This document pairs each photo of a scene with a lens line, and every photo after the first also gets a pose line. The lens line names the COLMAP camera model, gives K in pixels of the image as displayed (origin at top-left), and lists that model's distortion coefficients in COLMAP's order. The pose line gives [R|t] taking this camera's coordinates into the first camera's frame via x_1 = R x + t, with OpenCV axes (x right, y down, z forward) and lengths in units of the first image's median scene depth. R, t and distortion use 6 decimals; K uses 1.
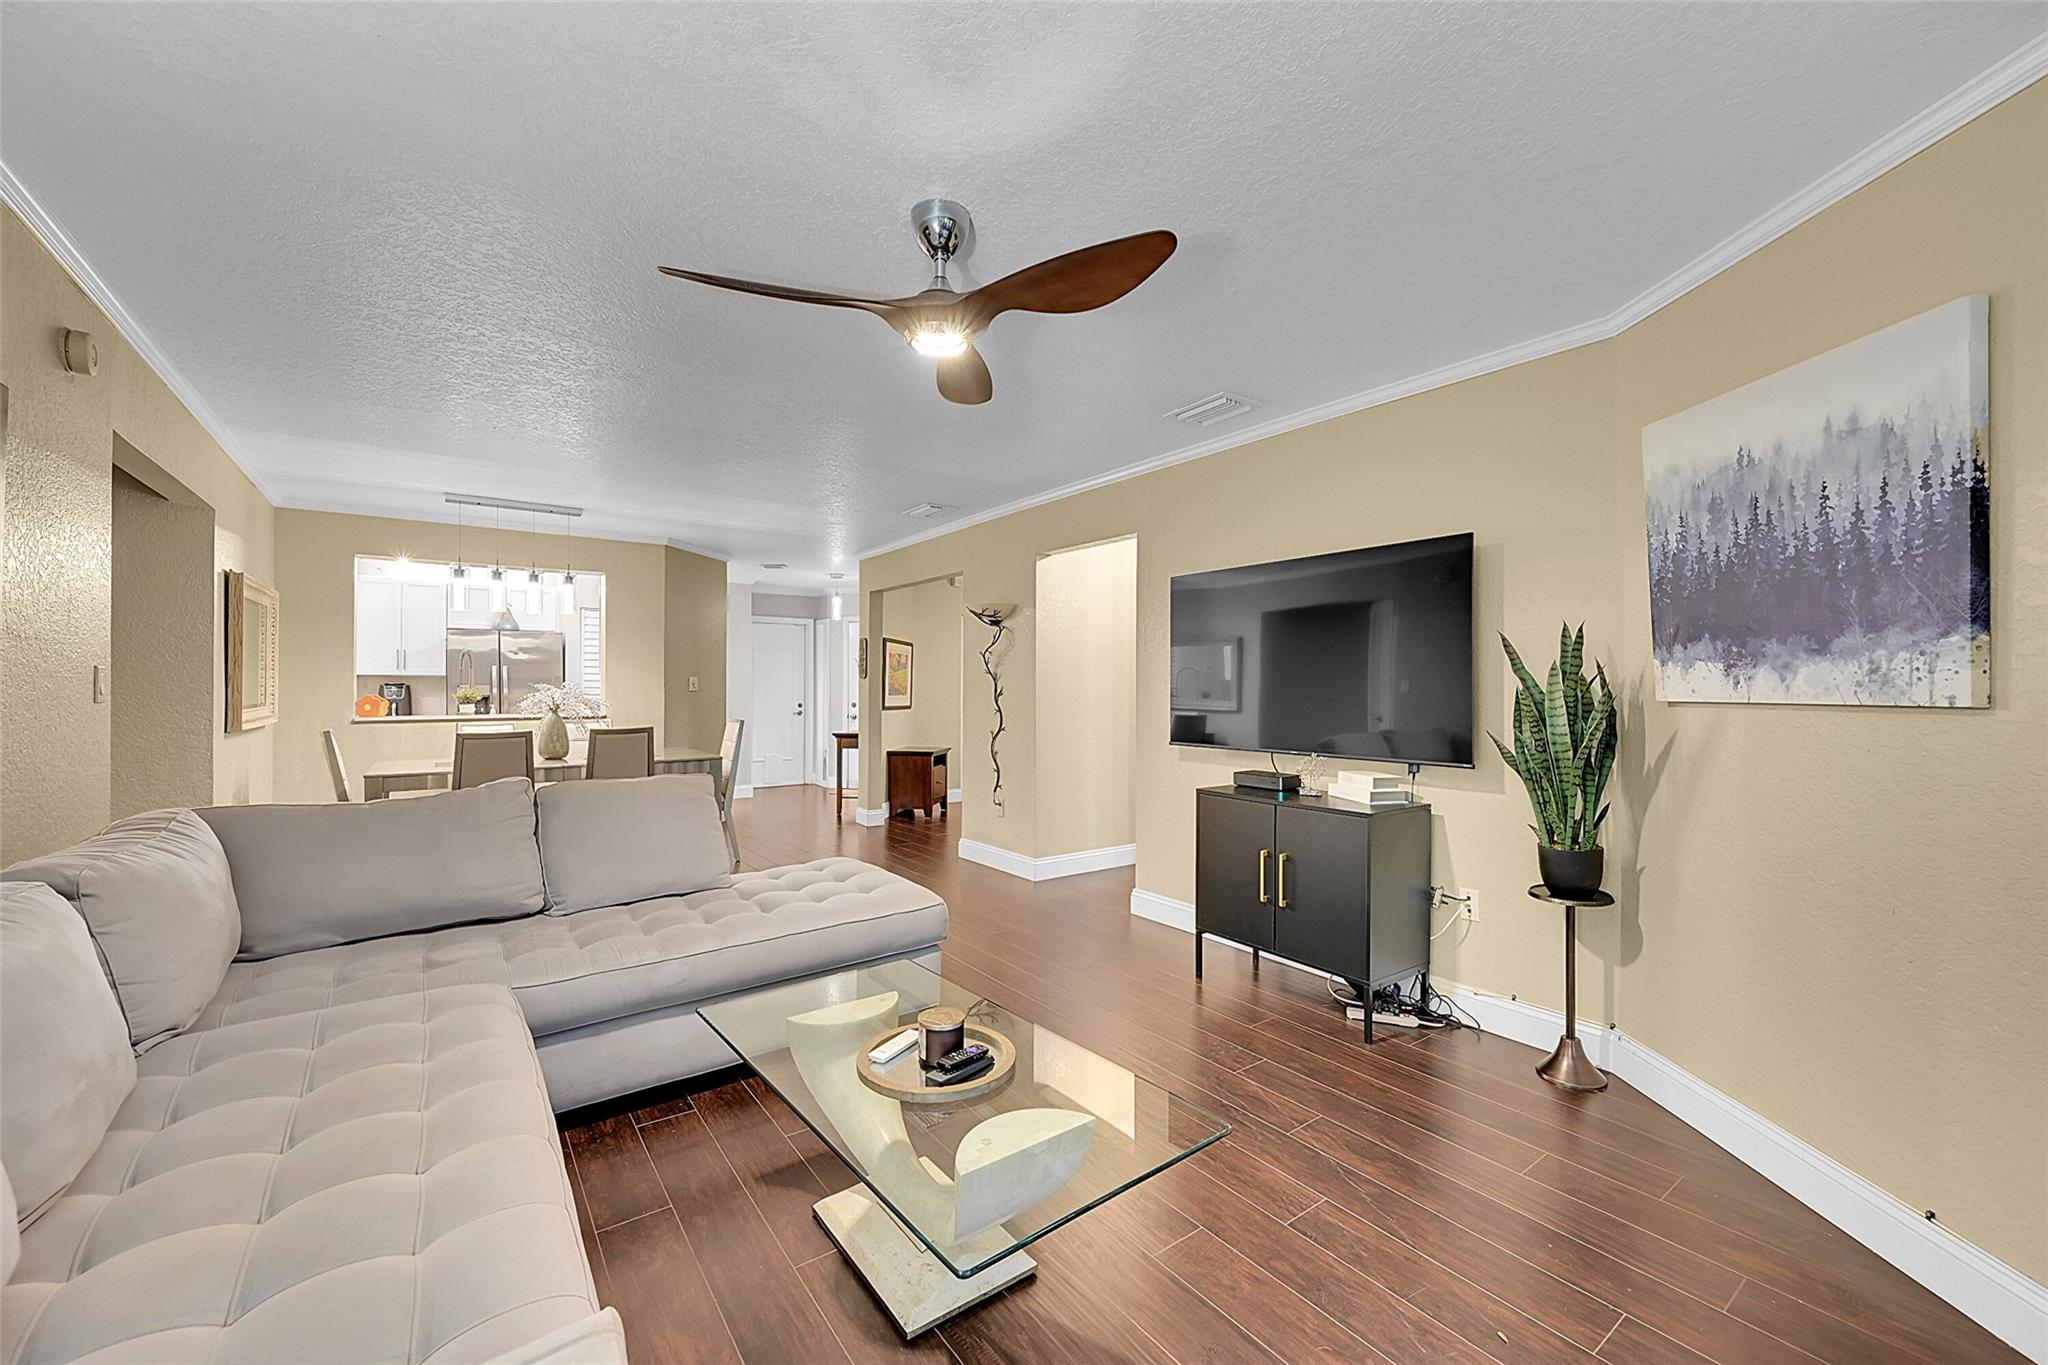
lens RADIAL K [[806.8, 0, 1019.9], [0, 806.8, 683.8], [0, 0, 1]] dist [0.000517, -0.000165]
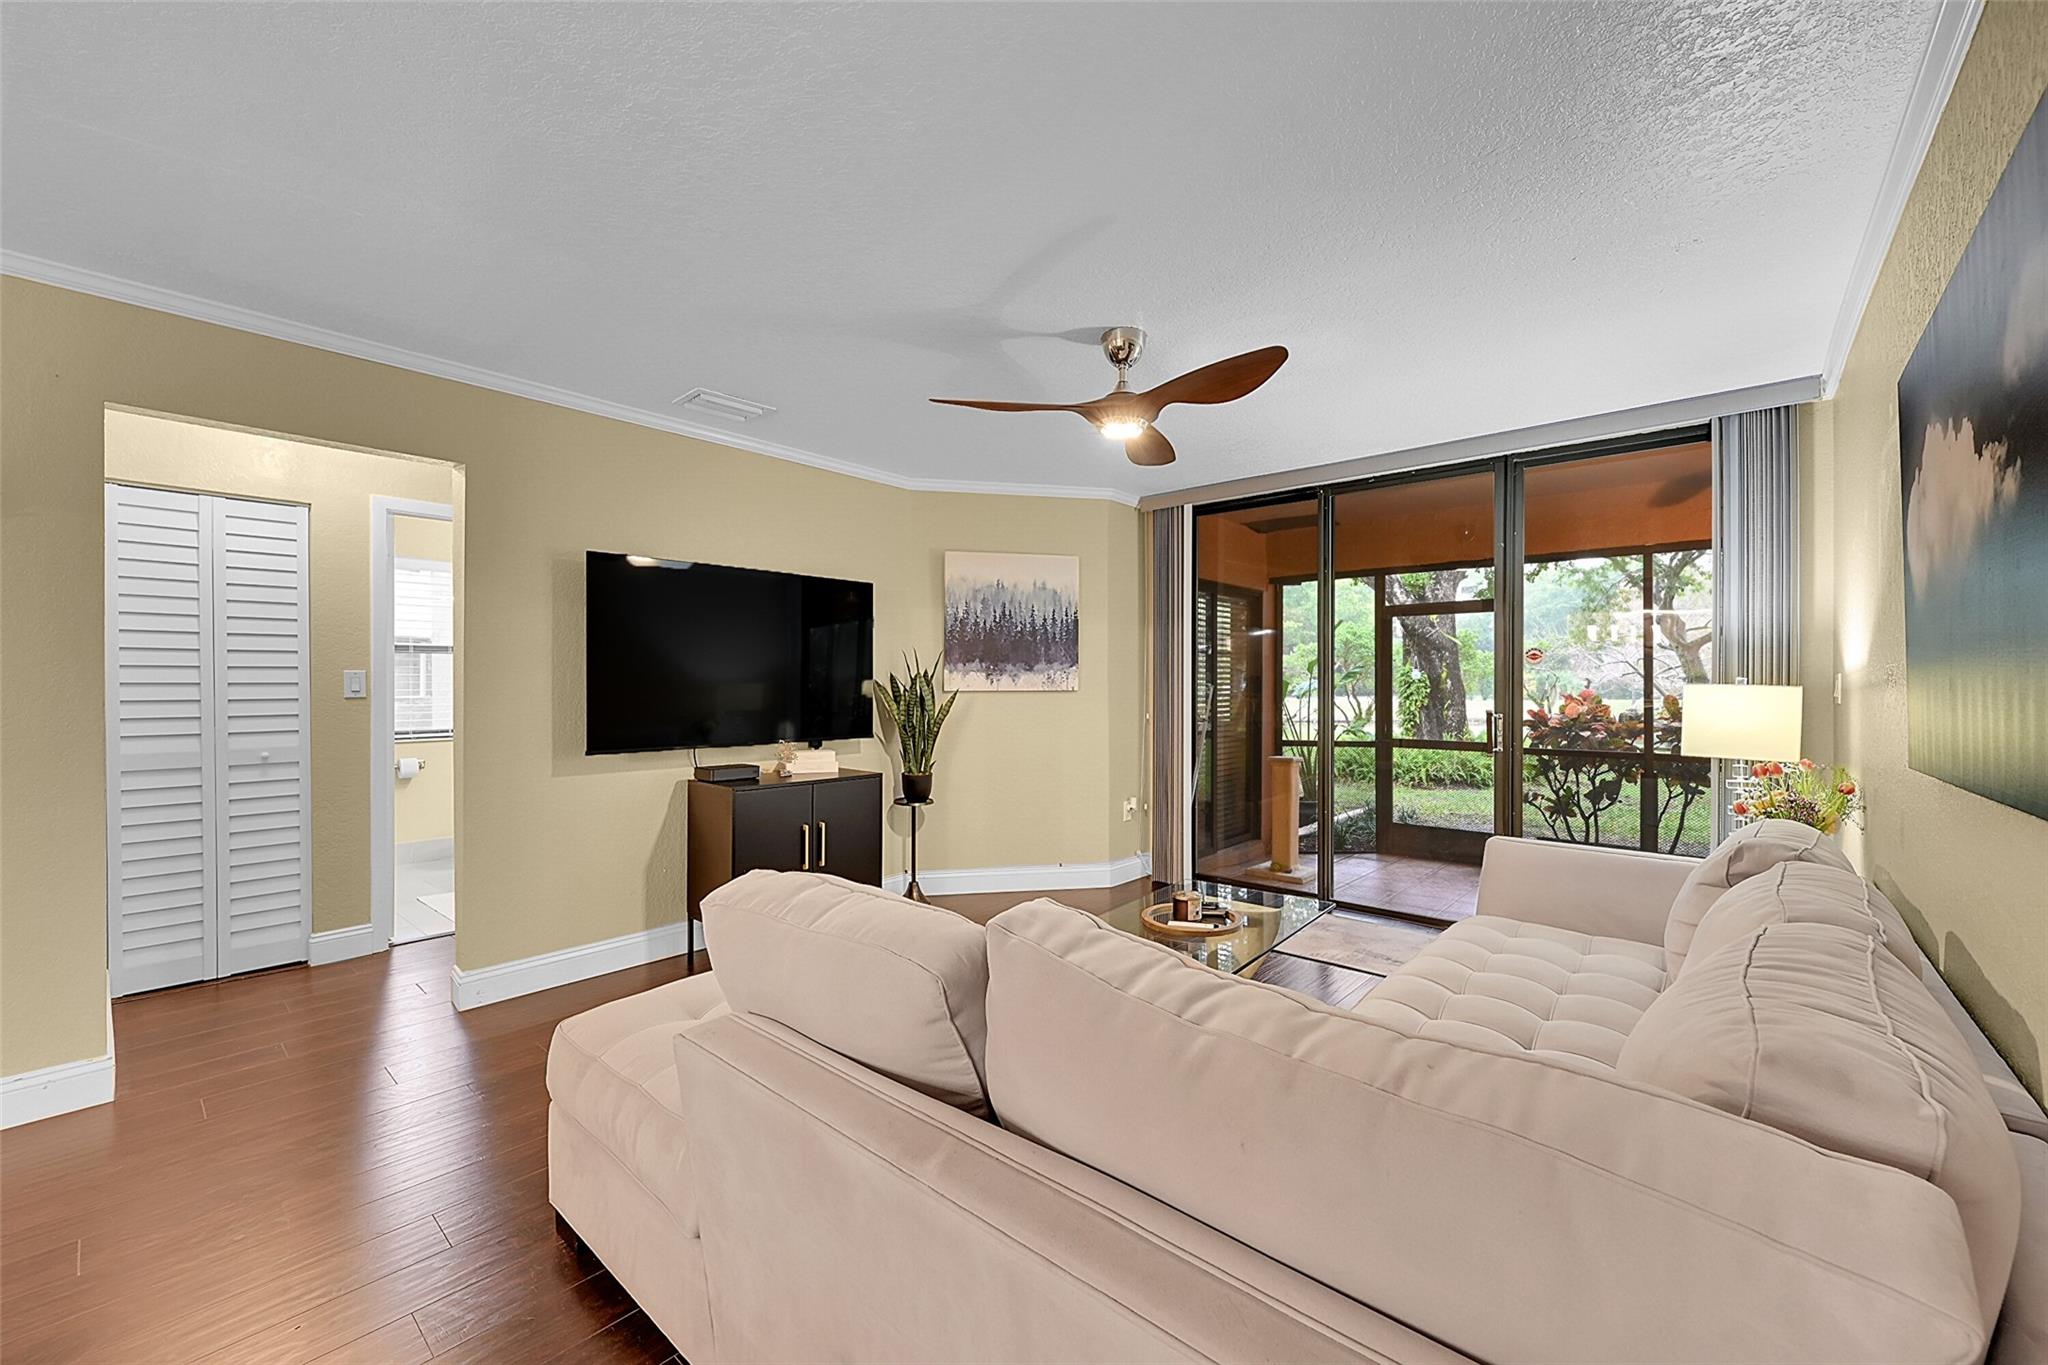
lens RADIAL K [[806.8, 0, 1019.9], [0, 806.8, 683.8], [0, 0, 1]] dist [0.000517, -0.000165]
pose [[-0.221802, -0.002462, 0.975089, -0.672106], [-0.003128, 0.999993, 0.001814, -0.000253], [-0.975087, -0.002647, -0.221809, 0.716967]]
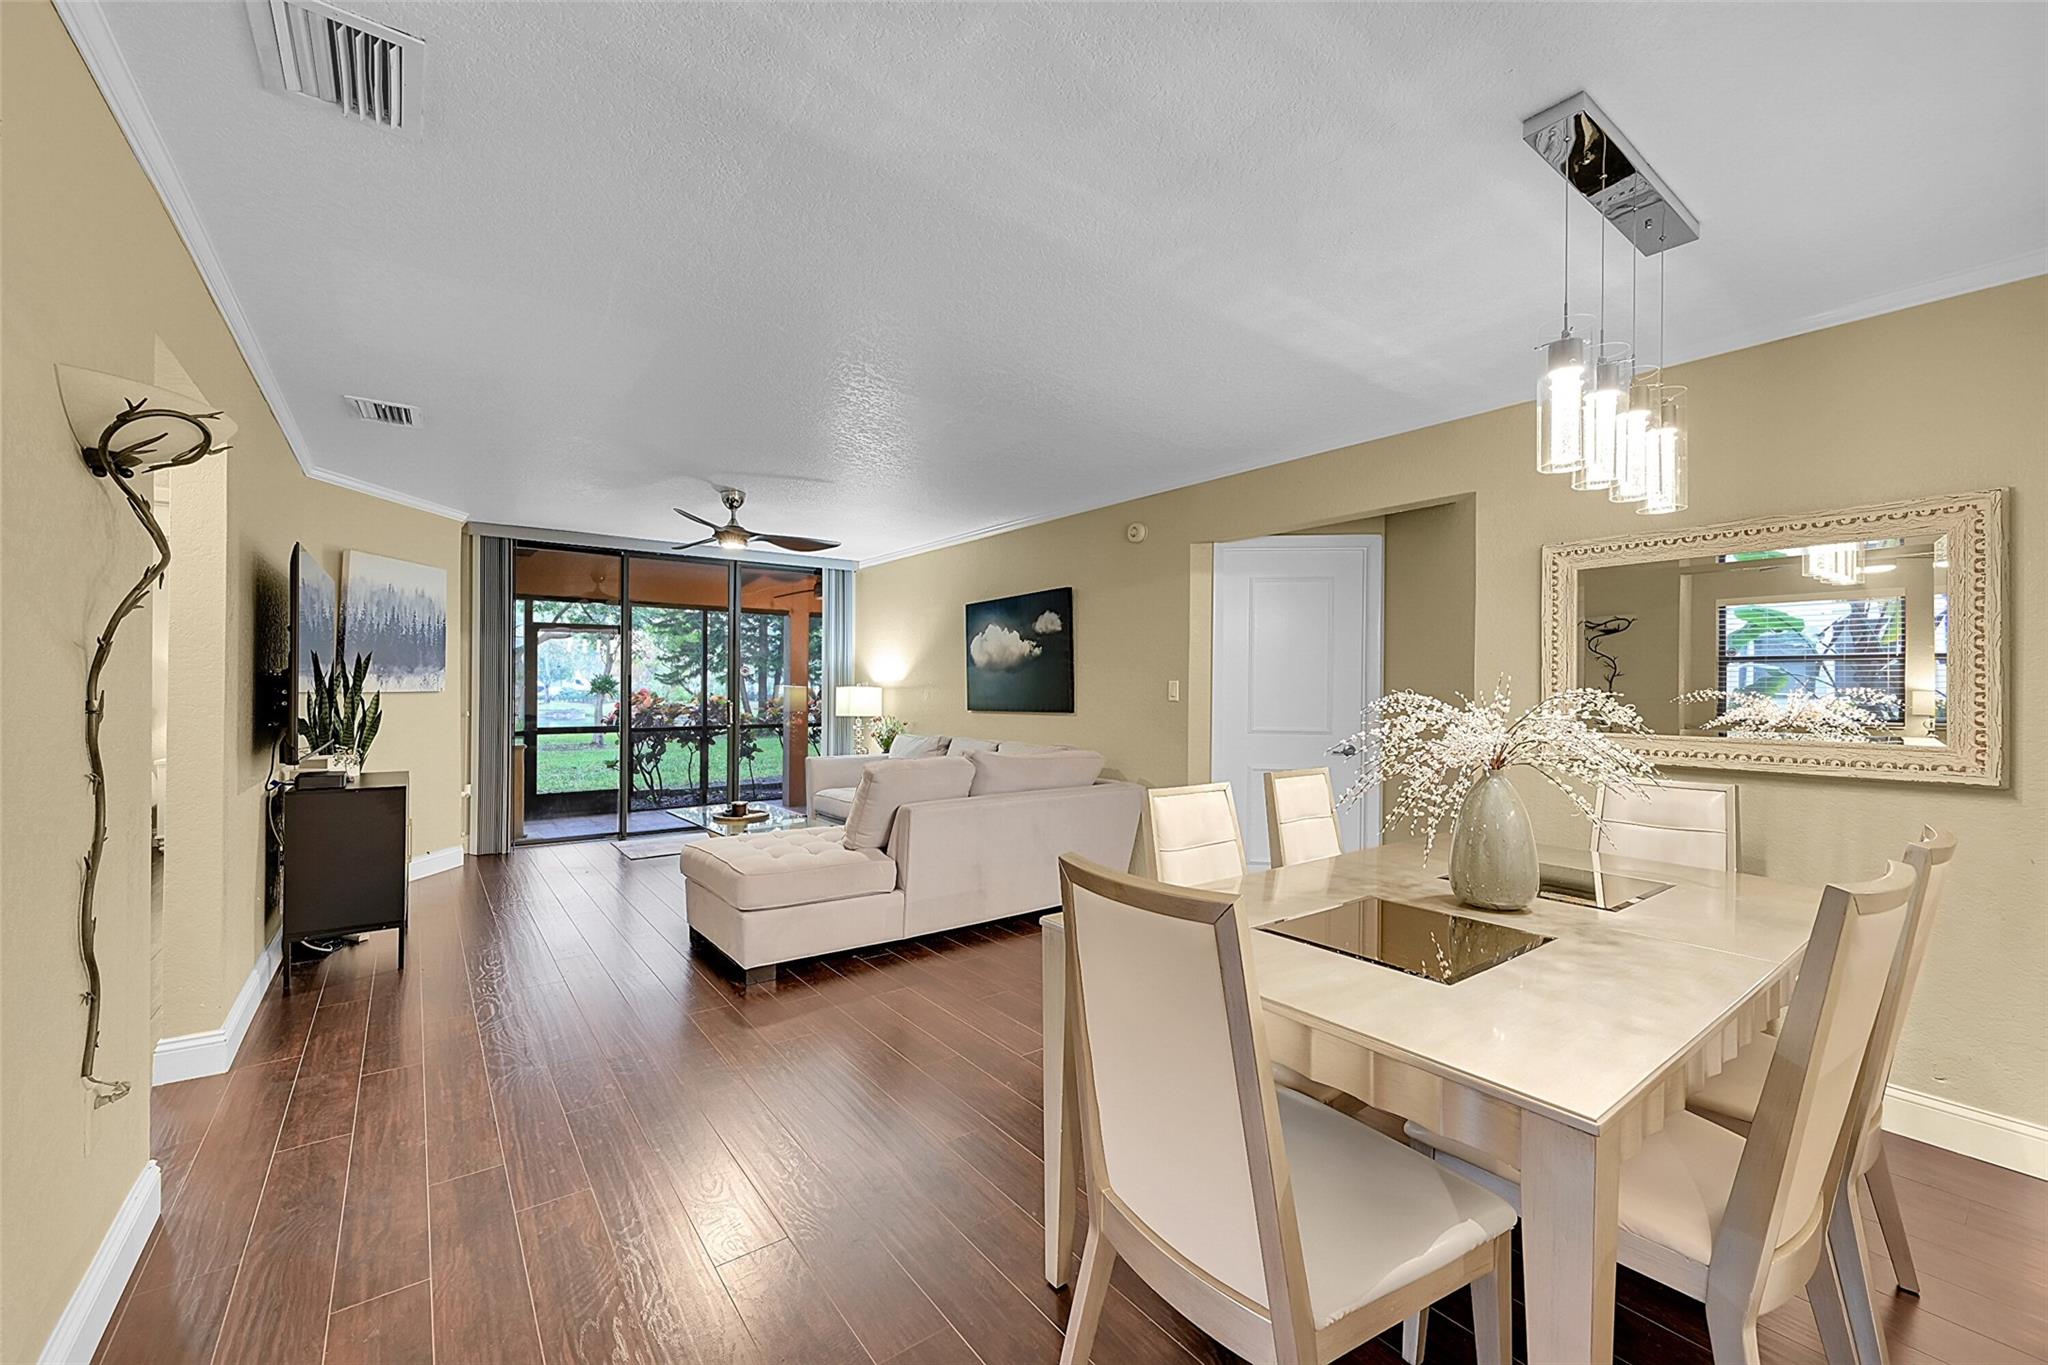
lens RADIAL K [[806.8, 0, 1019.9], [0, 806.8, 683.8], [0, 0, 1]] dist [0.000517, -0.000165]
pose [[-0.999834, -0.007569, -0.016554, -0.449746], [-0.007494, 0.999961, -0.004596, -0.001718], [0.016589, -0.004472, -0.999852, 1.675874]]
